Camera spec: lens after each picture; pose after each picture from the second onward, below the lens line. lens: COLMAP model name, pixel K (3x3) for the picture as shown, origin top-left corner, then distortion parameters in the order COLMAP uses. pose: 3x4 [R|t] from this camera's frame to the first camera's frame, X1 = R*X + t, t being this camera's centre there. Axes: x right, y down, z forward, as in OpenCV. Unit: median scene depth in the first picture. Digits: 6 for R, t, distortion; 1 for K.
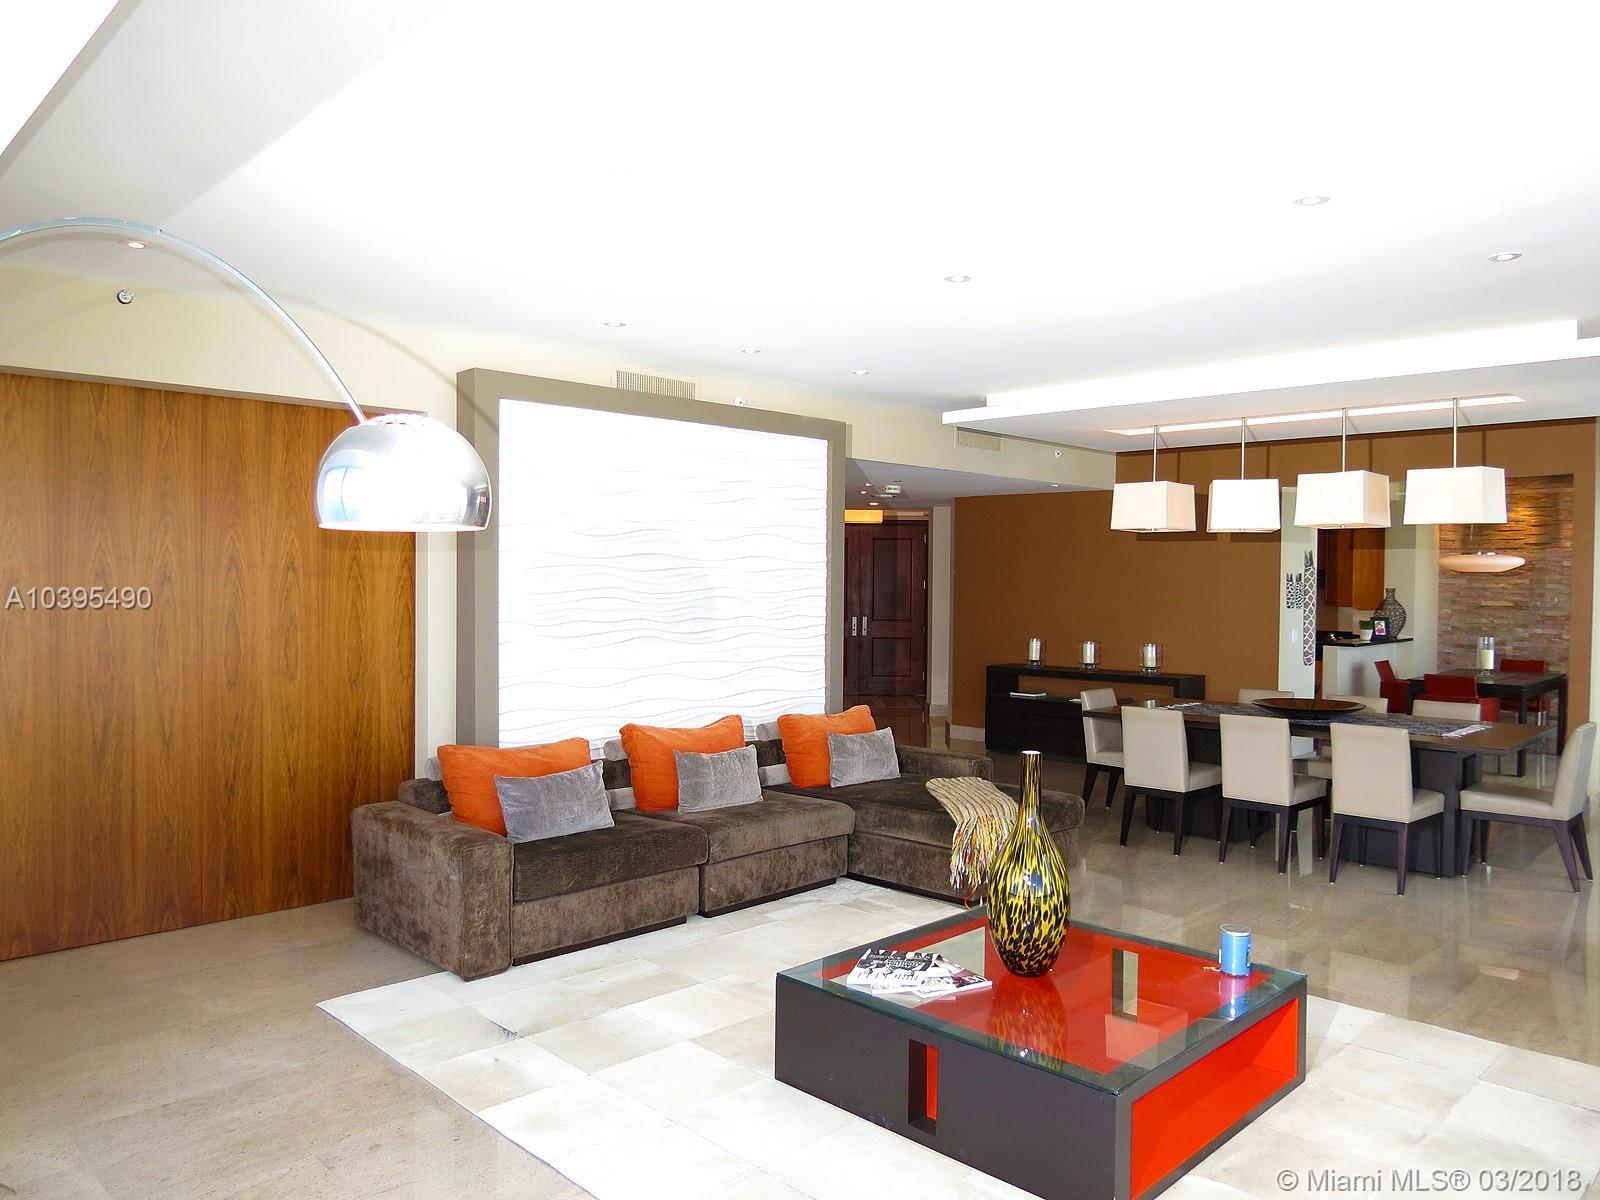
lens RADIAL K [[1129.4, 0, 801.1], [0, 1129.4, 593.1], [0, 0, 1]] dist [-0.023587, -0.006039]
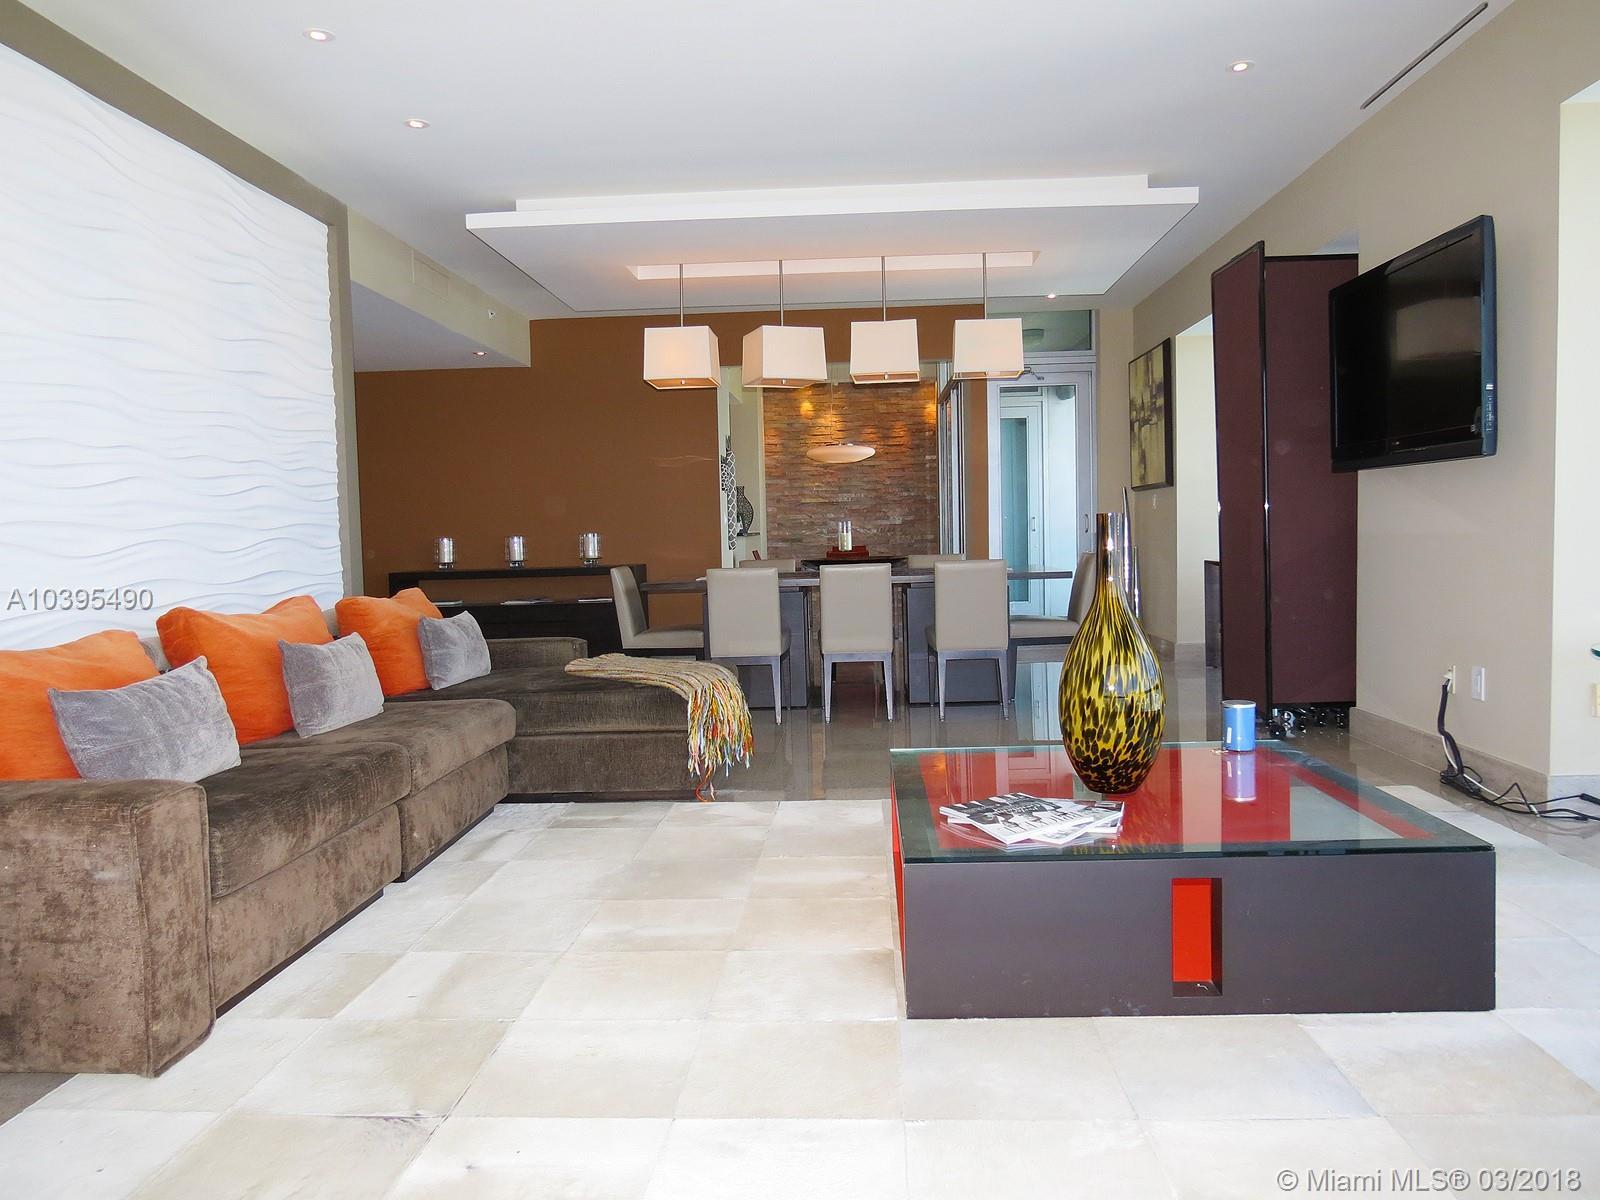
lens RADIAL K [[1129.4, 0, 802.4], [0, 1129.4, 606.8], [0, 0, 1]] dist [-0.023587, -0.006039]
pose [[0.740596, -0.069992, 0.668295, -0.328021], [0.038355, 0.997342, 0.061948, 0.099674], [-0.670854, -0.020246, 0.741313, 0.372075]]
